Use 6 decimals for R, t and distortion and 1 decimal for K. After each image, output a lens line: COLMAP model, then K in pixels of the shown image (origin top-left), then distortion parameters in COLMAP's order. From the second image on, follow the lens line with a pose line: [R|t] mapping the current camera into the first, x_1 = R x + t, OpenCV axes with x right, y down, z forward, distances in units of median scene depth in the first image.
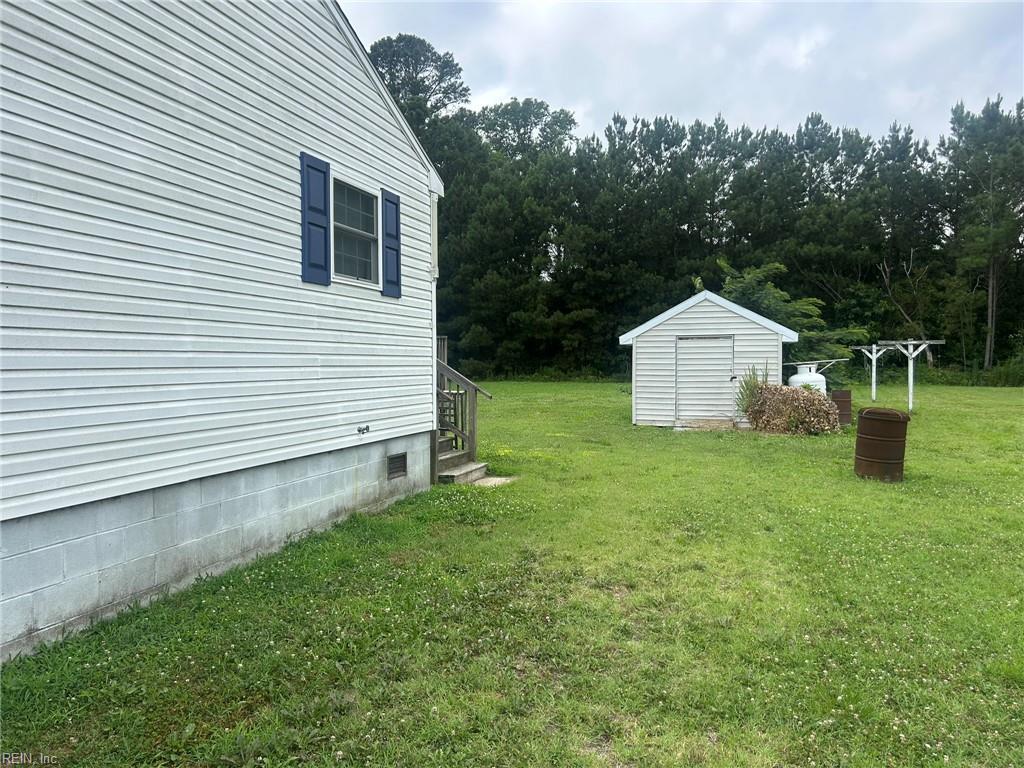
lens RADIAL K [[784.1, 0, 512.0], [0, 784.1, 384.0], [0, 0, 1]] dist [0.079654, -0.000531]
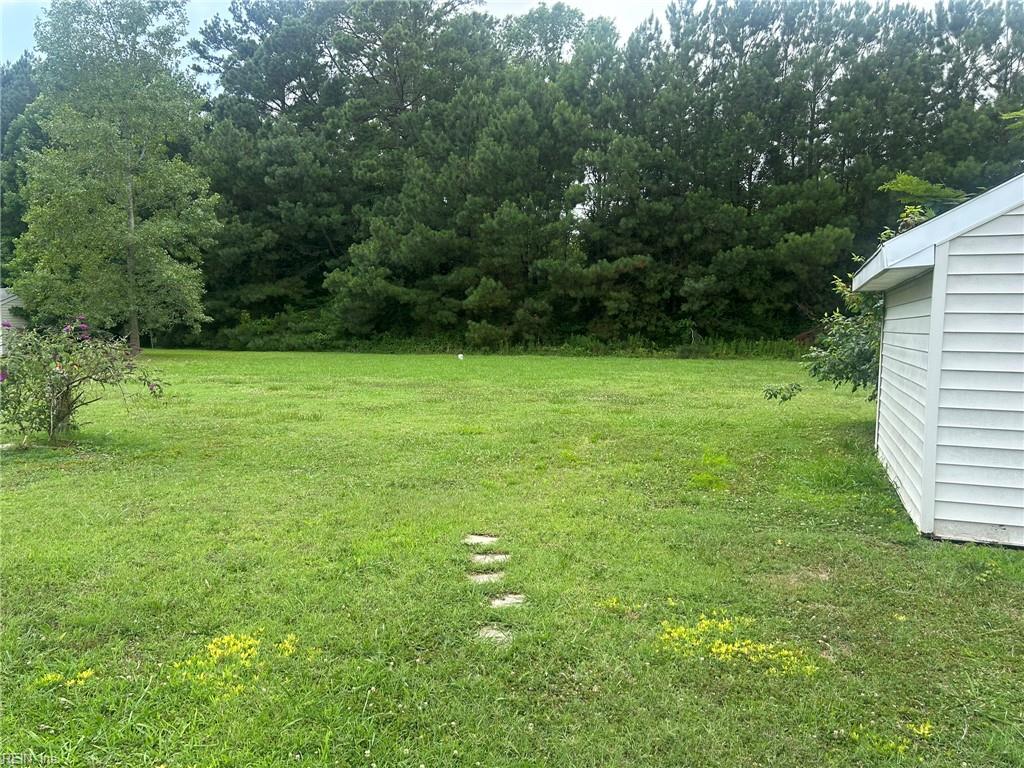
lens RADIAL K [[804.4, 0, 487.7], [0, 804.4, 407.0], [0, 0, 1]] dist [0.073304, -0.000861]
pose [[0.998269, 0.011790, -0.057613, 0.001212], [-0.007755, 0.997533, 0.069767, -0.007289], [0.058294, -0.069200, 0.995898, 0.240462]]
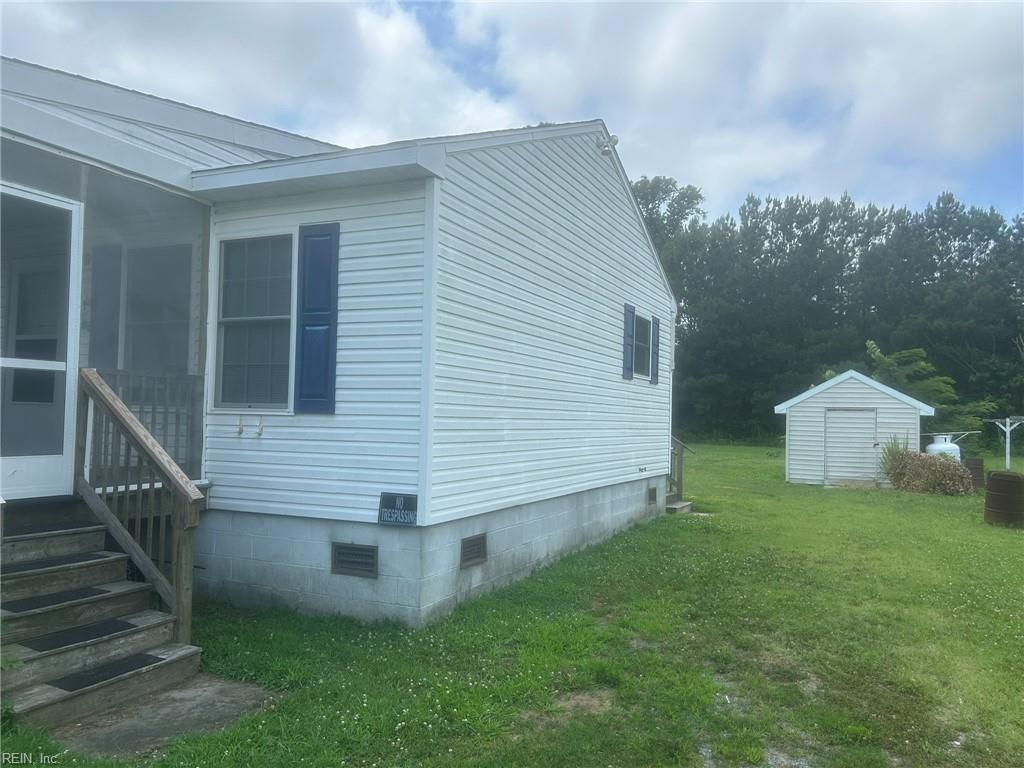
lens RADIAL K [[770.0, 0, 507.6], [0, 770.0, 396.6], [0, 0, 1]] dist [0.047237, -0.056320]
pose [[0.988391, 0.022125, -0.150311, -0.029981], [-0.030931, 0.997923, -0.056506, 0.001002], [0.148749, 0.060500, 0.987023, -0.075089]]
